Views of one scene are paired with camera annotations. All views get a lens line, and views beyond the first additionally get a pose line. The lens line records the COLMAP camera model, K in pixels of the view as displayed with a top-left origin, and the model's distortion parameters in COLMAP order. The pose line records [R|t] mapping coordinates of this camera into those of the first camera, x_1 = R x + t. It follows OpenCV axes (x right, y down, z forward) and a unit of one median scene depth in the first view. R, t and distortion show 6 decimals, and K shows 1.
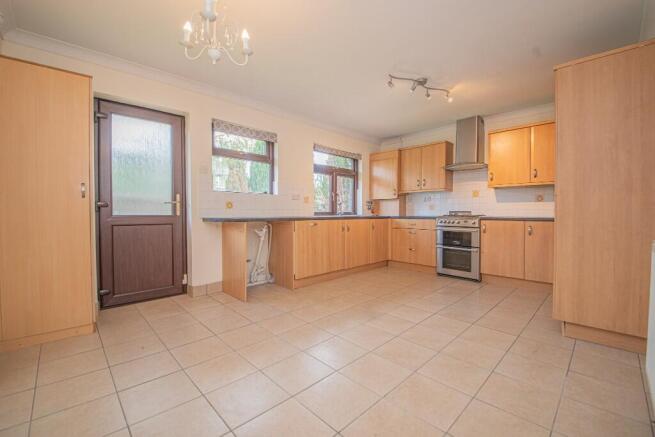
lens RADIAL K [[270.4, 0, 327.5], [0, 270.4, 218.5], [0, 0, 1]] dist [0.001777, 0.000088]
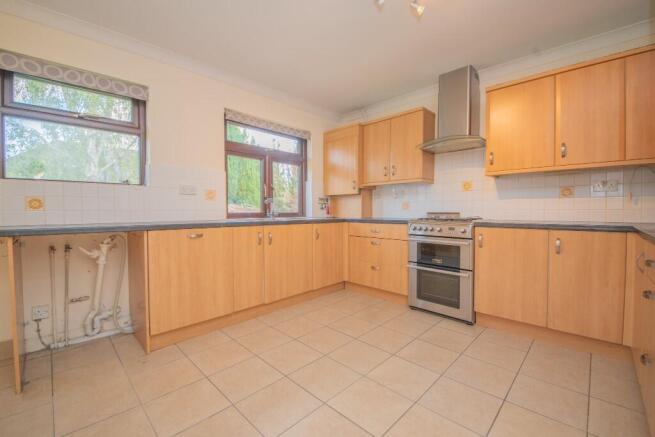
lens RADIAL K [[277.3, 0, 327.5], [0, 277.3, 218.5], [0, 0, 1]] dist [-0.001253, -0.000084]
pose [[0.999530, -0.002598, 0.030530, 0.176579], [0.002466, 0.999987, 0.004362, -0.014296], [-0.030541, -0.004285, 0.999524, 0.316267]]
